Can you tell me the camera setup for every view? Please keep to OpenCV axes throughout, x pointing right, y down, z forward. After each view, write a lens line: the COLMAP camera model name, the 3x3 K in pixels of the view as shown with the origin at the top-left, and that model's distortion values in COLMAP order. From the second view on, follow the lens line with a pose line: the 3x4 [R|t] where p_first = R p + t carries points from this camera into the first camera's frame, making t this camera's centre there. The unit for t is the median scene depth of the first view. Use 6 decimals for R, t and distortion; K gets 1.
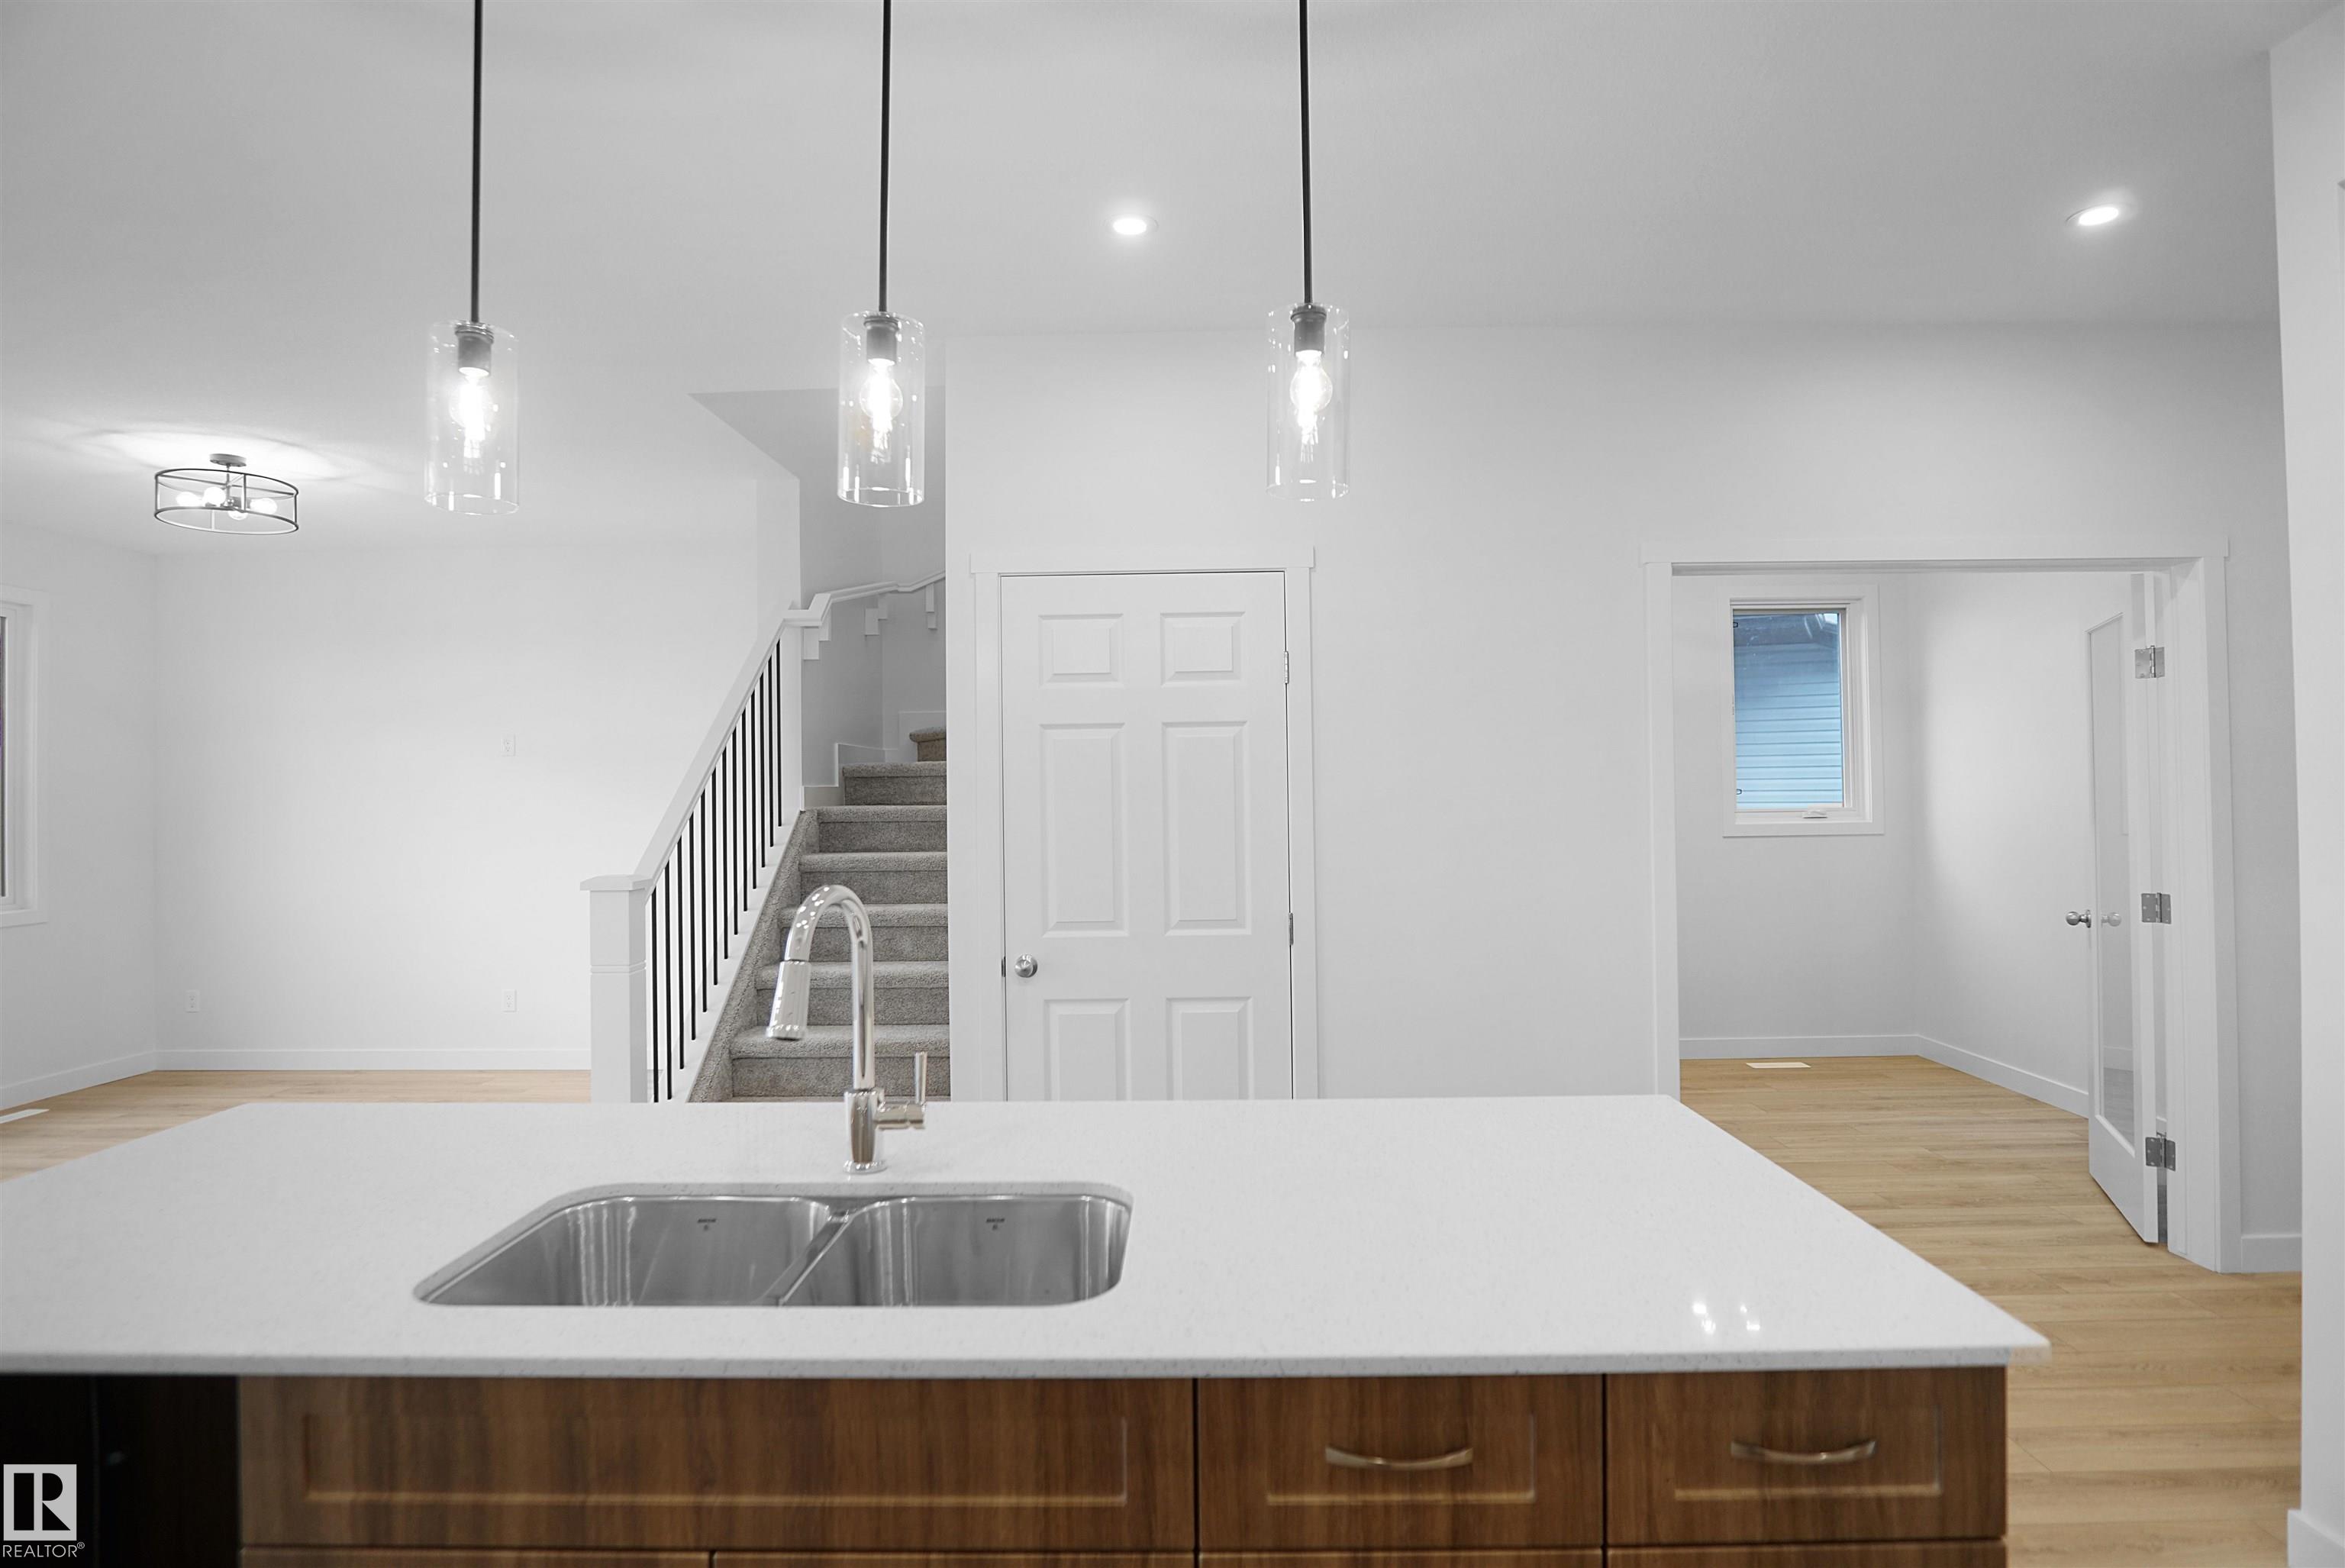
lens RADIAL K [[1276.9, 0, 1186.0], [0, 1276.9, 772.7], [0, 0, 1]] dist [-0.033257, 0.009992]
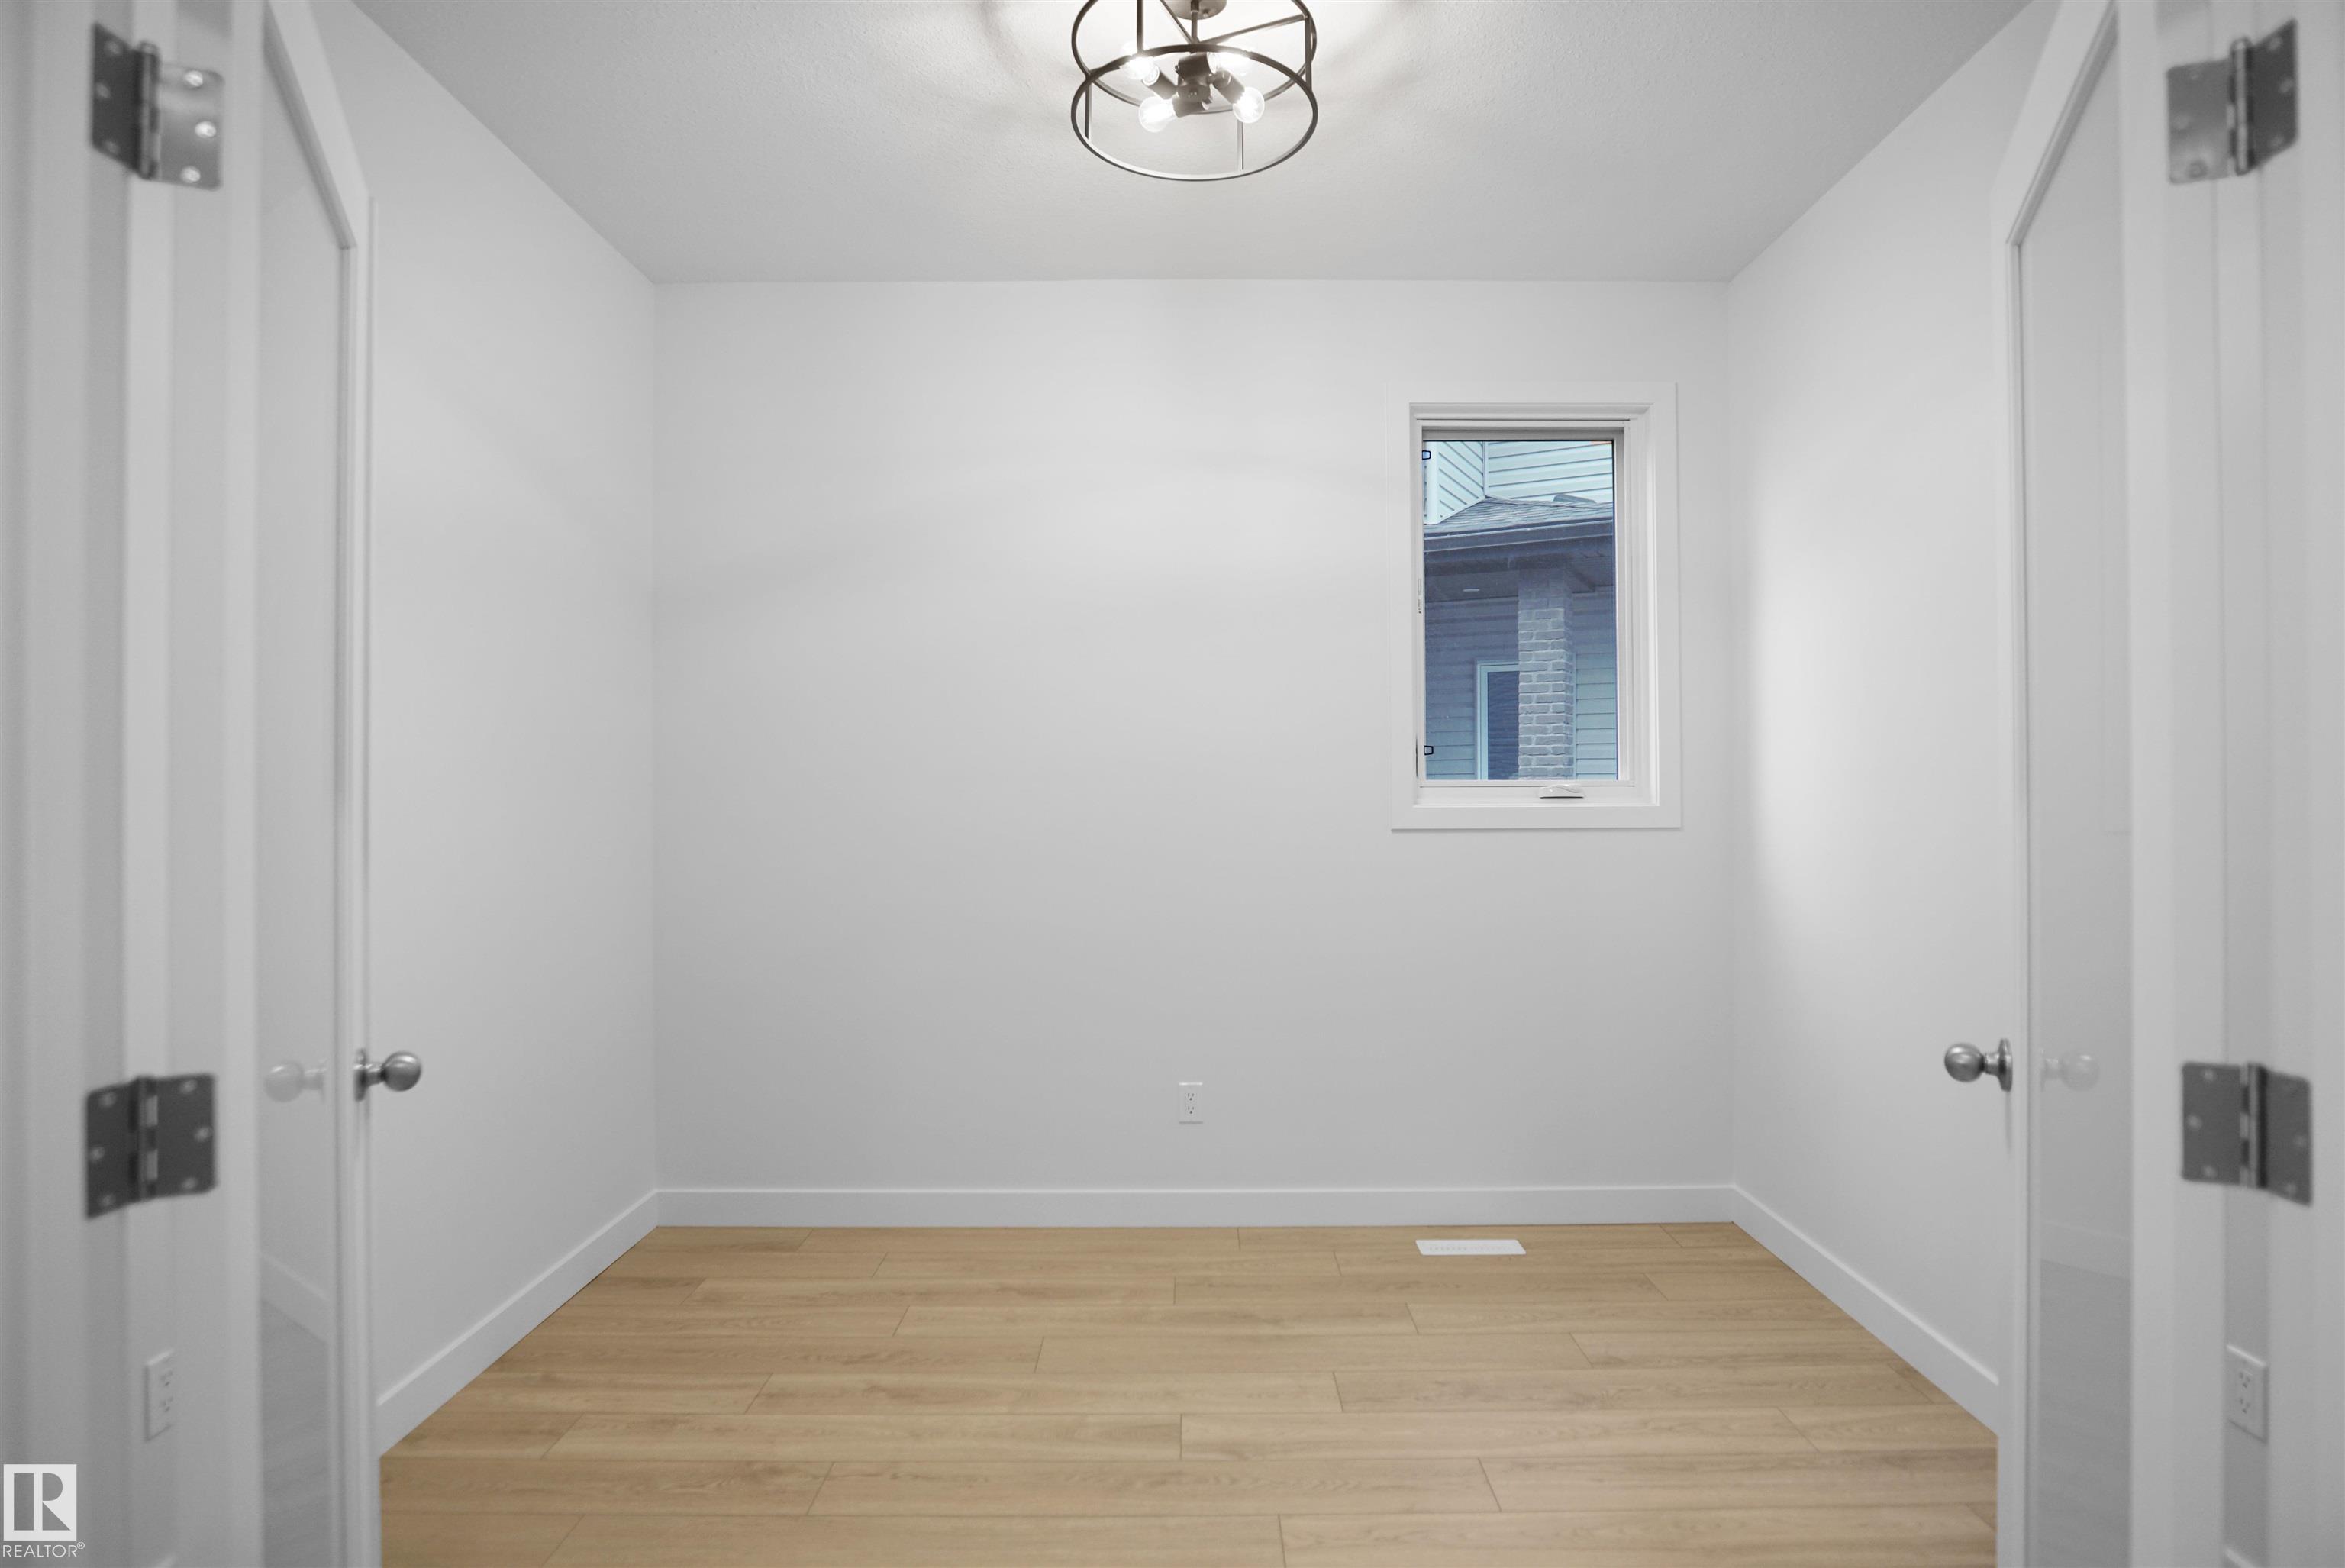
lens RADIAL K [[1276.9, 0, 1176.6], [0, 1276.9, 785.4], [0, 0, 1]] dist [-0.033257, 0.009992]
pose [[0.999952, 0.009494, 0.002480, 0.488664], [-0.009526, 0.999868, 0.013183, 0.036263], [-0.002354, -0.013206, 0.999910, 0.655830]]
